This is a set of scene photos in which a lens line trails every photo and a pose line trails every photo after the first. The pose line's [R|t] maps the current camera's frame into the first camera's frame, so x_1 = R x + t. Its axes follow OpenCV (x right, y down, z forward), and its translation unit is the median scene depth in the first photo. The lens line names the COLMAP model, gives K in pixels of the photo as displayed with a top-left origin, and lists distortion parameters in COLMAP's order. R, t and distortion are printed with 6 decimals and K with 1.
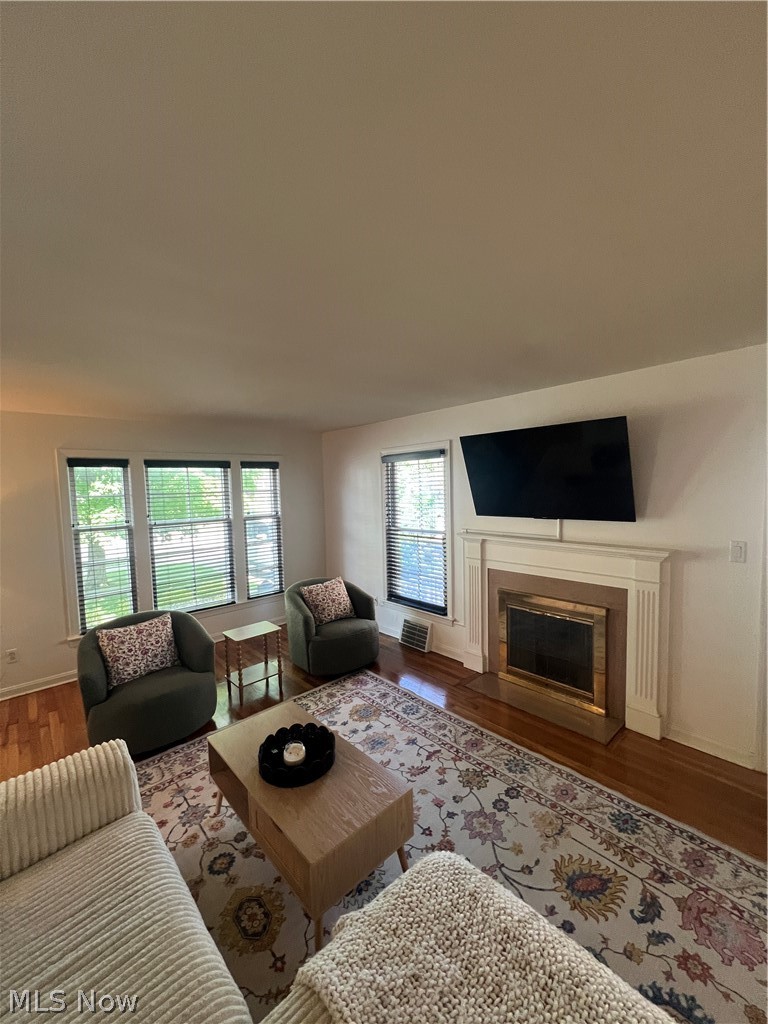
lens RADIAL K [[409.8, 0, 385.9], [0, 409.8, 514.5], [0, 0, 1]] dist [-0.003166, -0.000183]
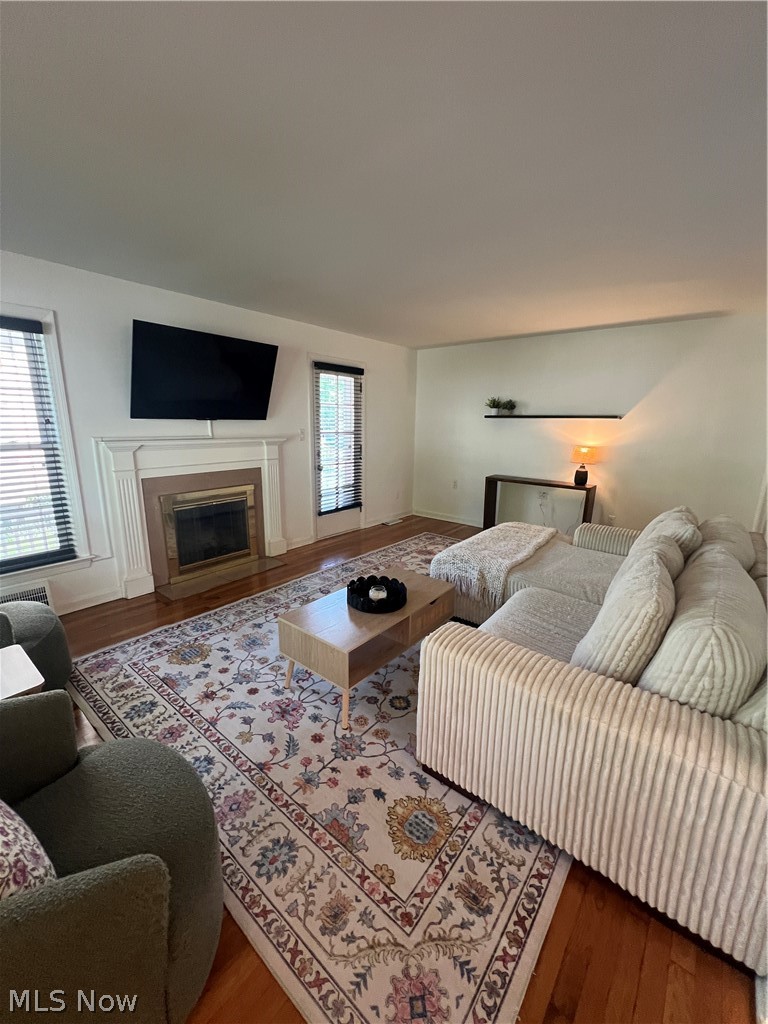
lens RADIAL K [[409.8, 0, 385.2], [0, 409.8, 511.4], [0, 0, 1]] dist [-0.003166, -0.000183]
pose [[-0.153805, -0.190465, 0.969571, -0.896251], [0.059480, 0.977682, 0.201494, 0.063682], [-0.986309, 0.088660, -0.139044, 0.736349]]
